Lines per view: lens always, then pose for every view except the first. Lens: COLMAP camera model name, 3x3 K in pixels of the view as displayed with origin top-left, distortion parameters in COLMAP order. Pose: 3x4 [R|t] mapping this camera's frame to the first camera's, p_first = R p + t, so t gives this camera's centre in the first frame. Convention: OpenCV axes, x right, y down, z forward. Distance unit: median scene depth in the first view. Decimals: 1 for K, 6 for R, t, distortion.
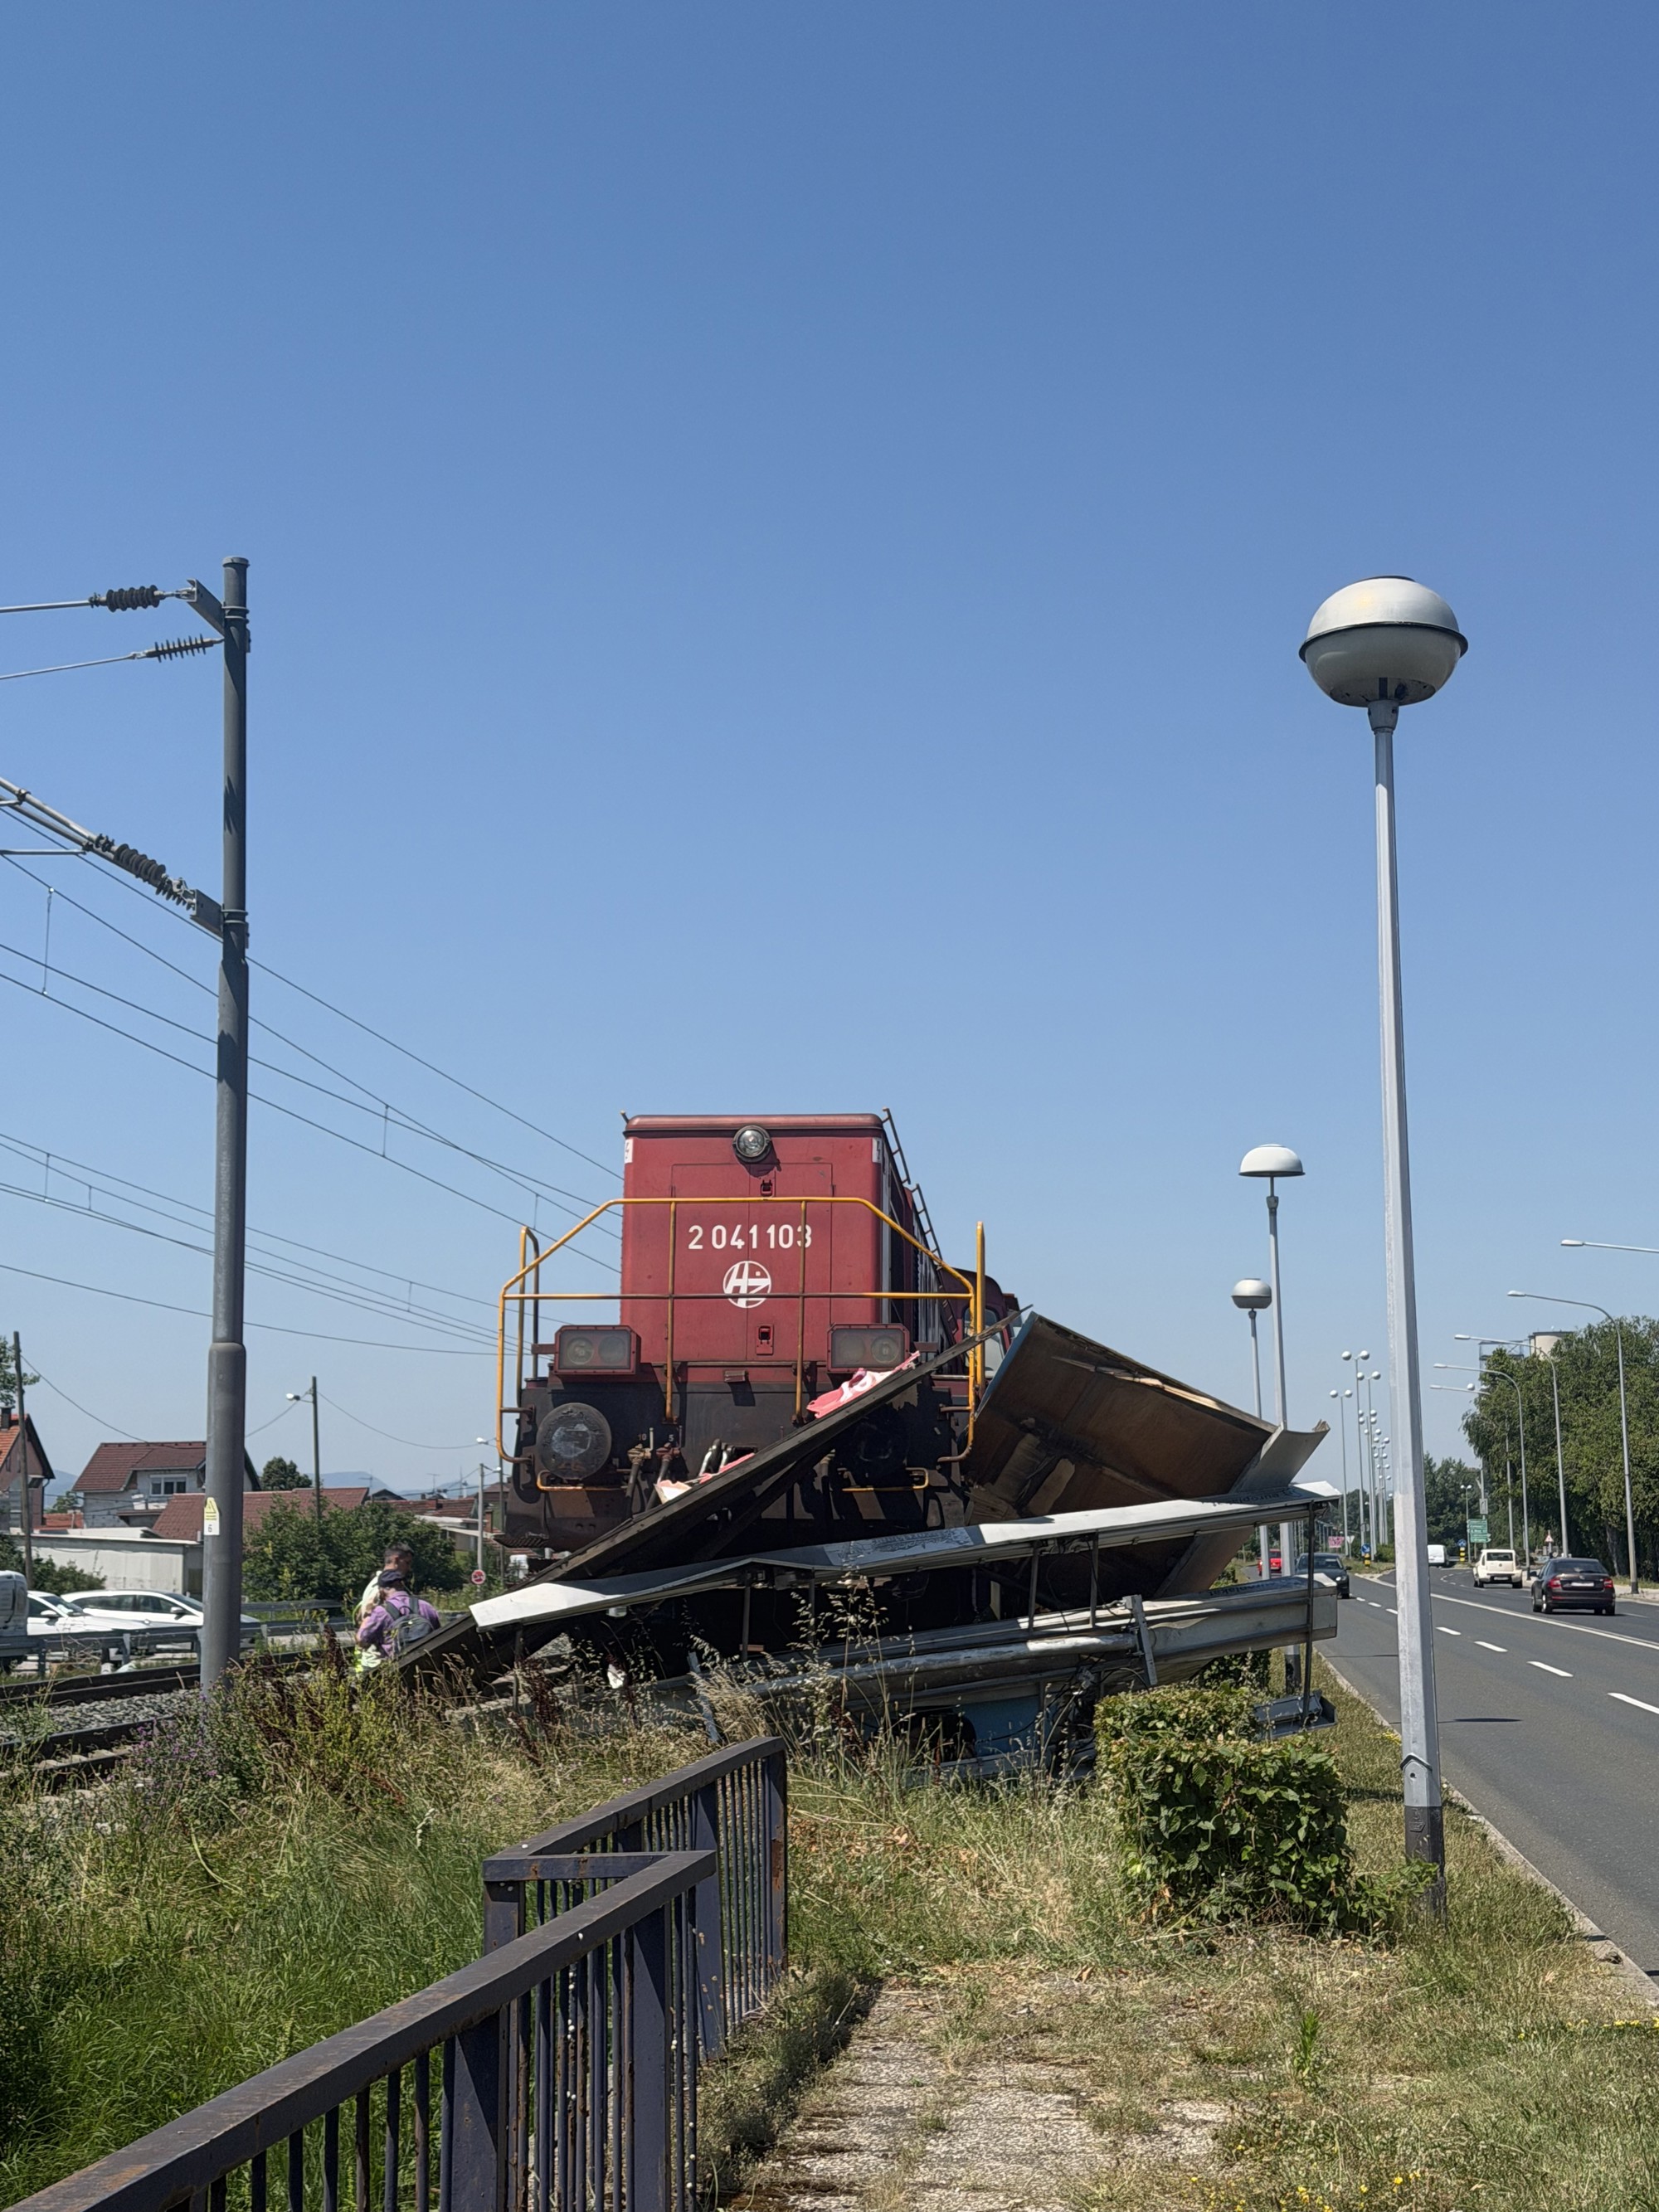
lens RADIAL K [[3237.1, 0, 829.5], [0, 3237.1, 1106.0], [0, 0, 1]] dist [0.160149, 0.003012]
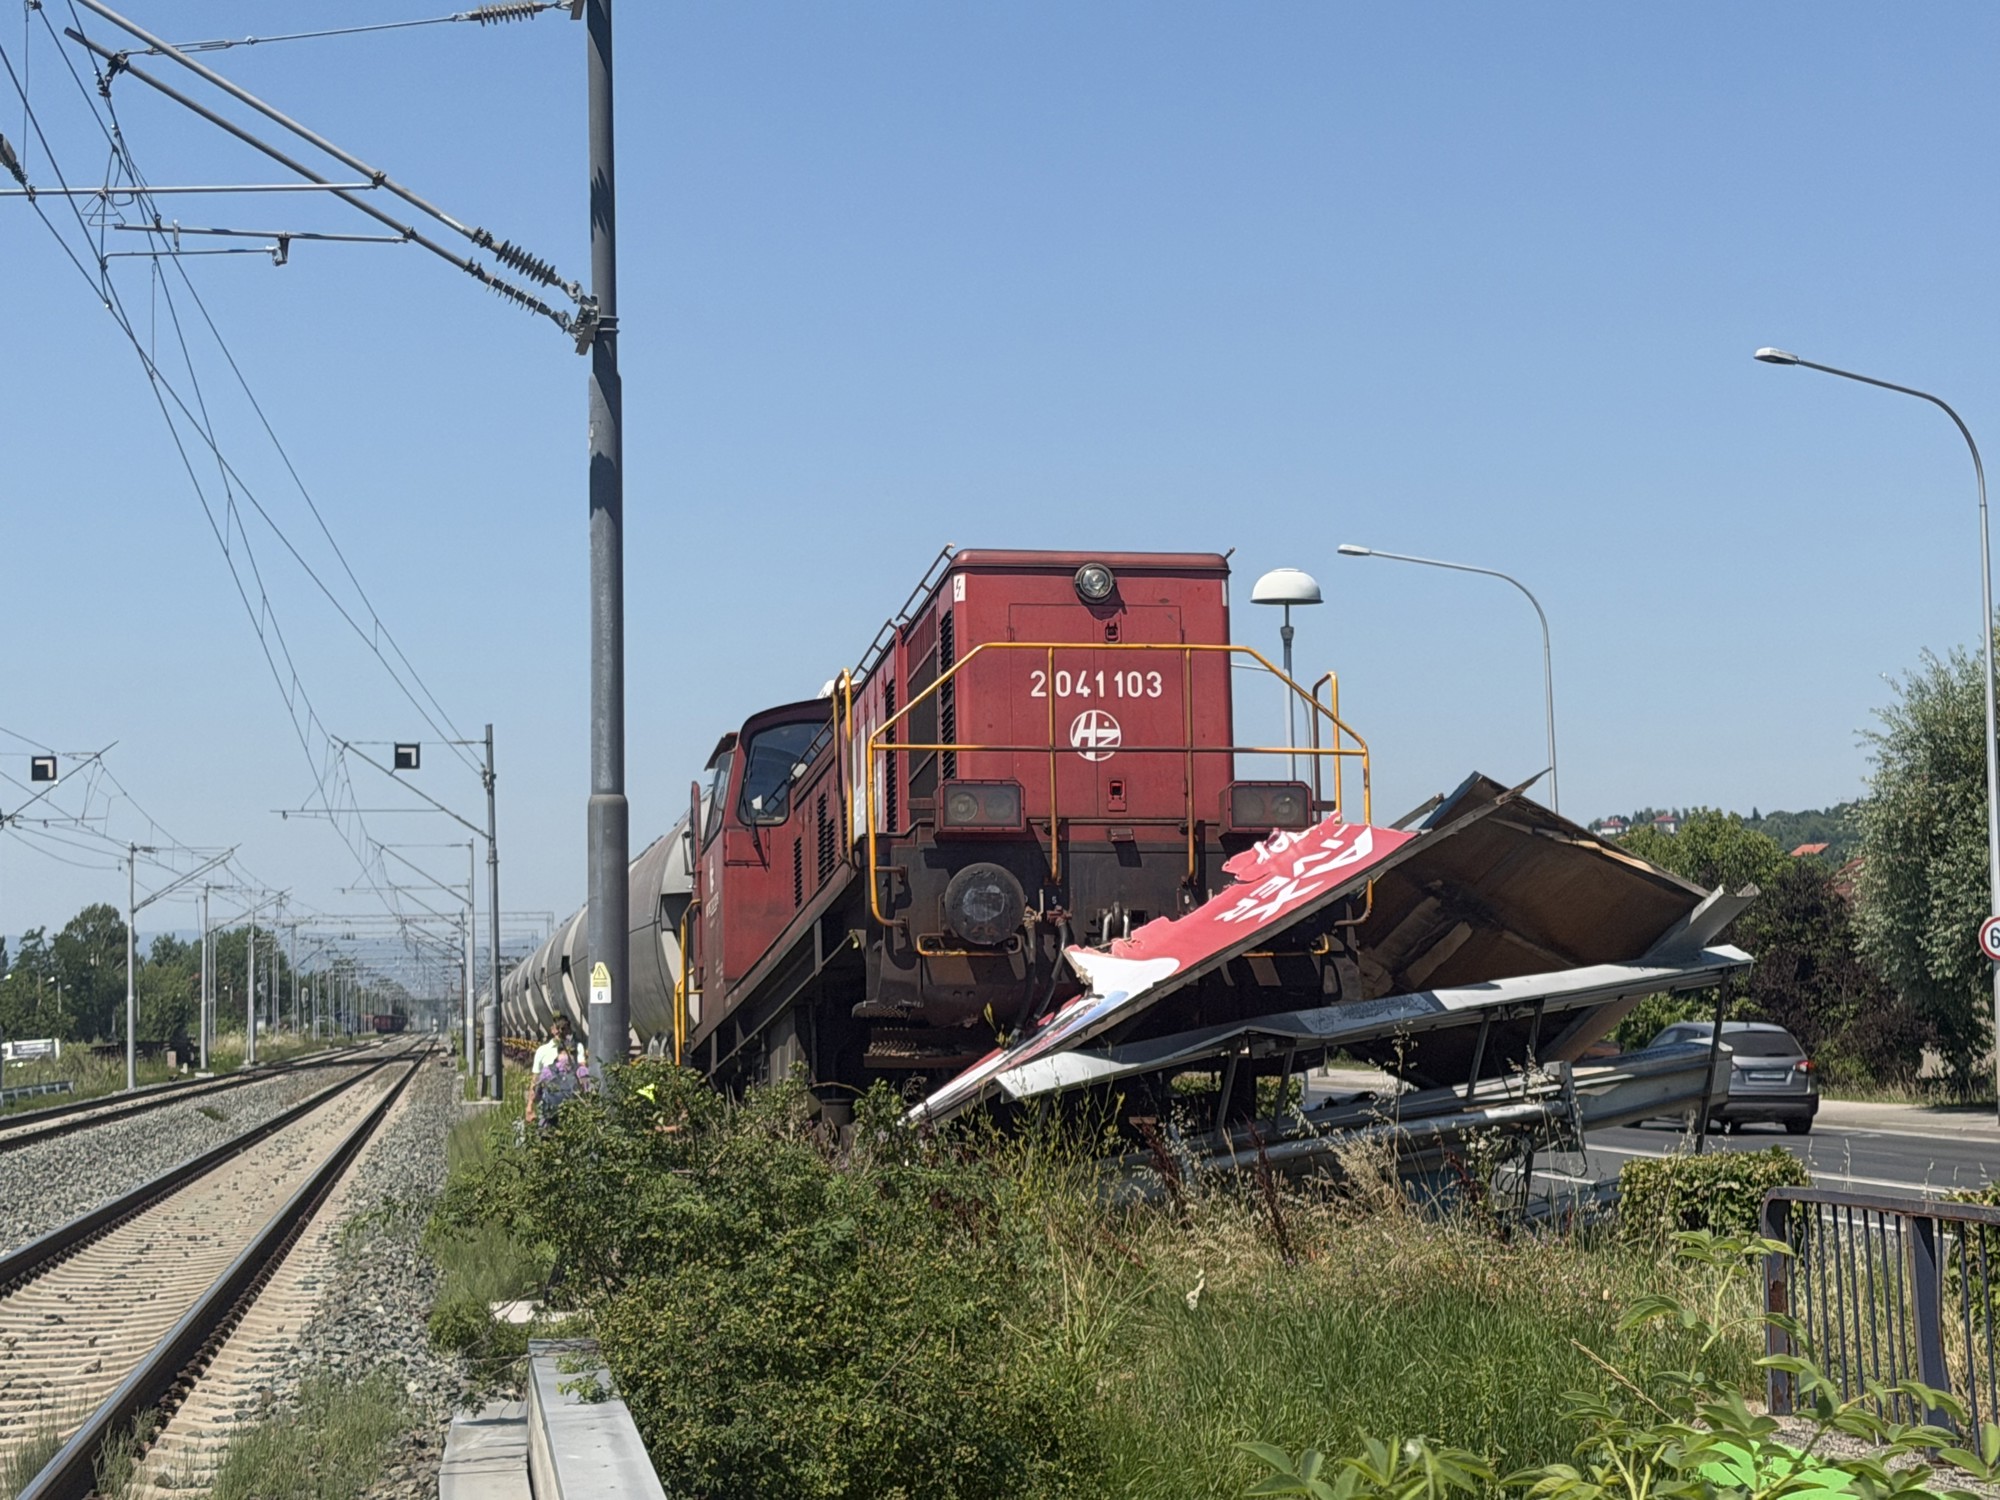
lens RADIAL K [[4193.6, 0, 1000.0], [0, 4193.6, 750.0], [0, 0, 1]] dist [0.139804, 0.086321]
pose [[0.967097, 0.010940, 0.254172, -0.375267], [-0.028855, 0.997345, 0.066864, -0.021455], [-0.252766, -0.071998, 0.964845, -0.162124]]
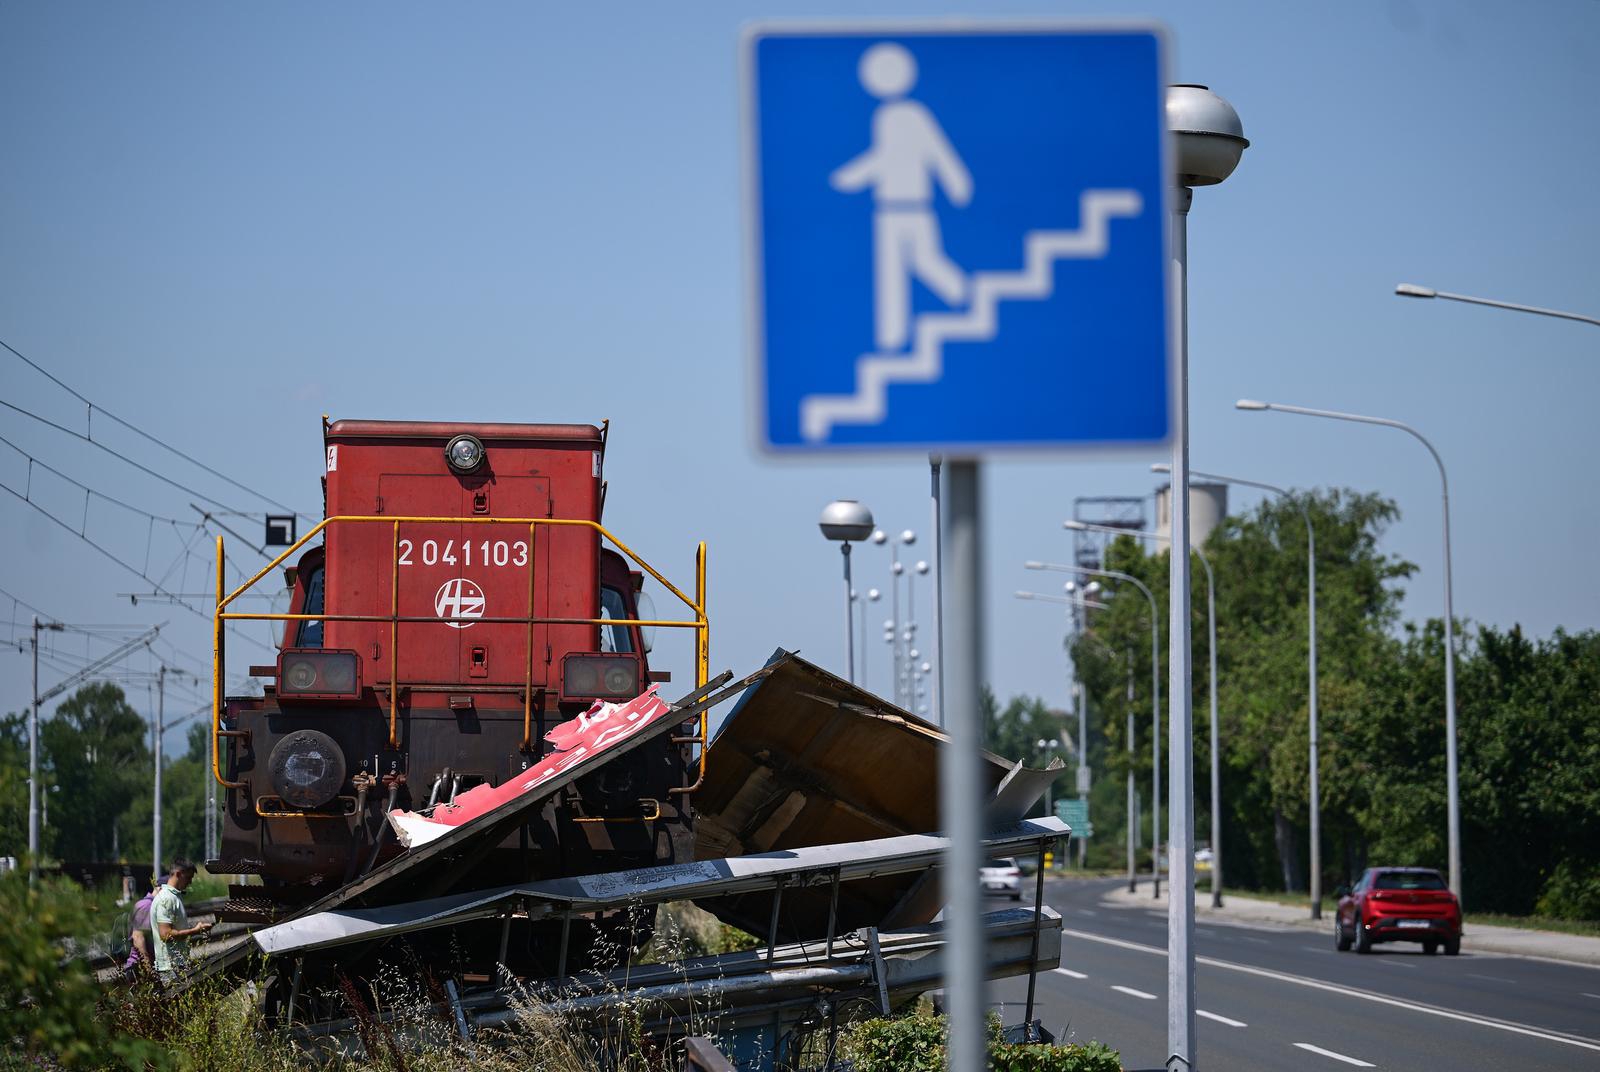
lens RADIAL K [[5843.4, 0, 800.0], [0, 5843.4, 536.0], [0, 0, 1]] dist [0.053704, -4.006116]
pose [[0.988410, 0.017709, 0.150769, -0.195515], [-0.030259, 0.996225, 0.081360, -0.113206], [-0.148759, -0.084979, 0.985215, -0.745275]]
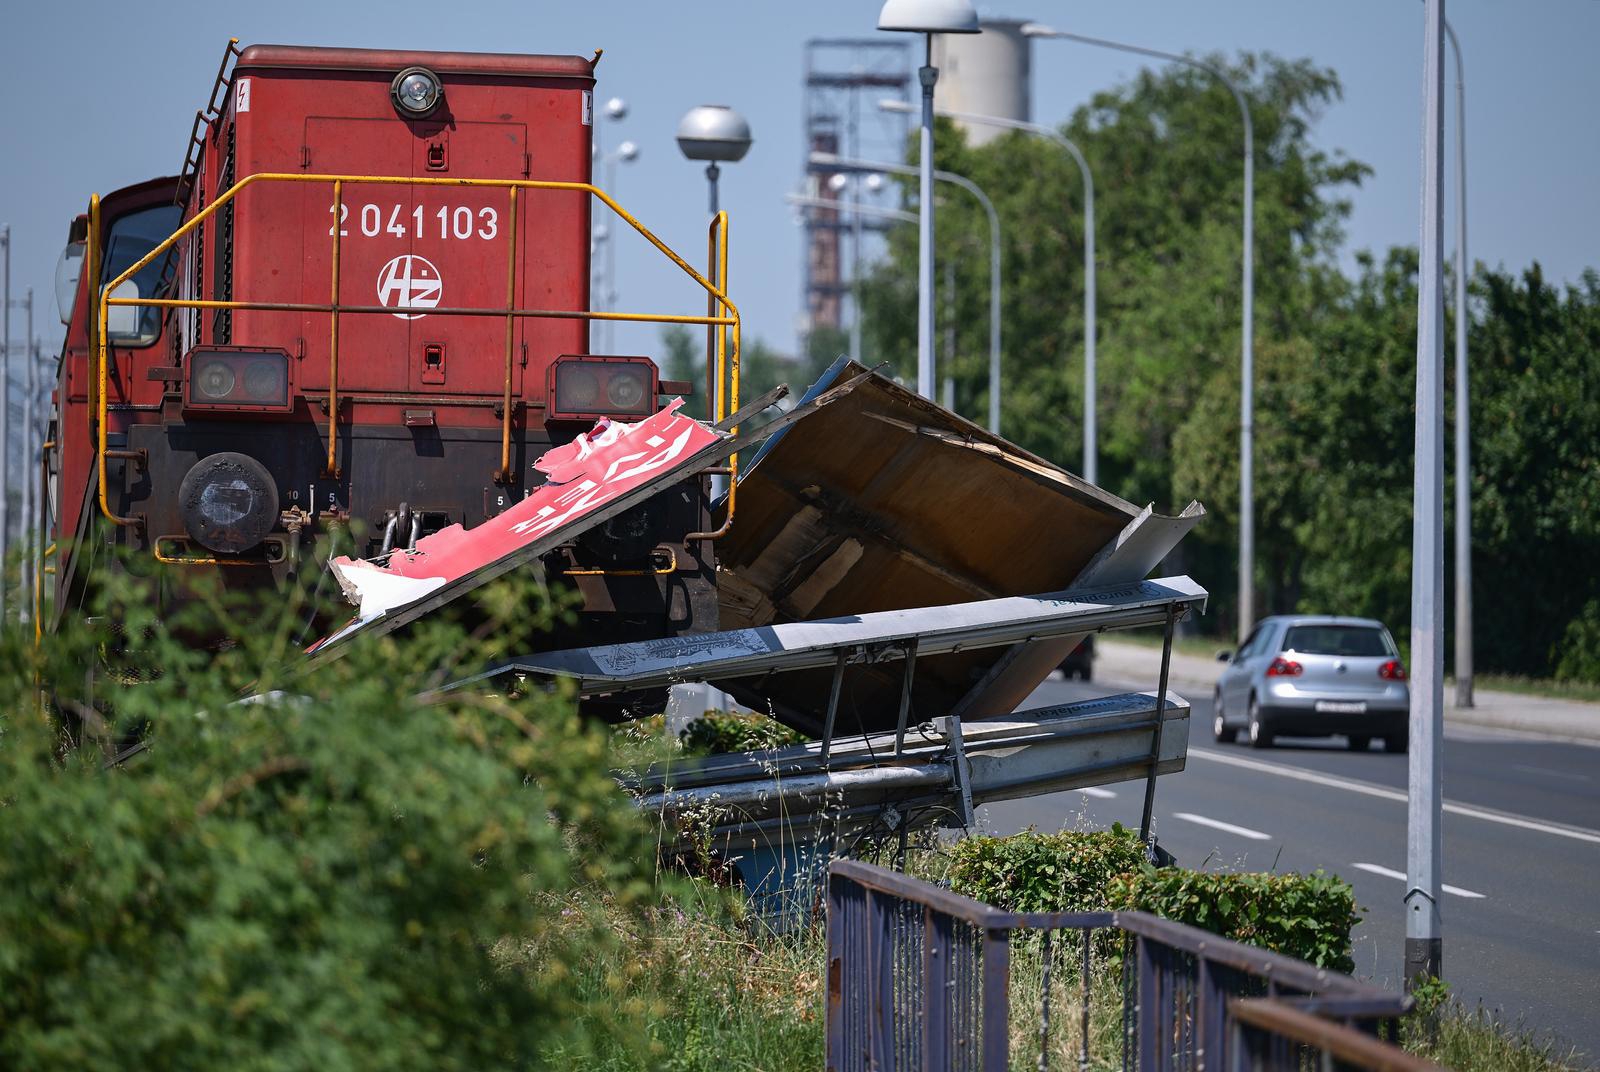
lens RADIAL K [[8777.6, 0, 800.0], [0, 8777.6, 536.0], [0, 0, 1]] dist [0.072594, -12.215057]
pose [[0.978979, 0.023196, 0.202638, -0.356902], [-0.050523, 0.990127, 0.130749, -0.161000], [-0.197605, -0.138239, 0.970486, -1.000609]]
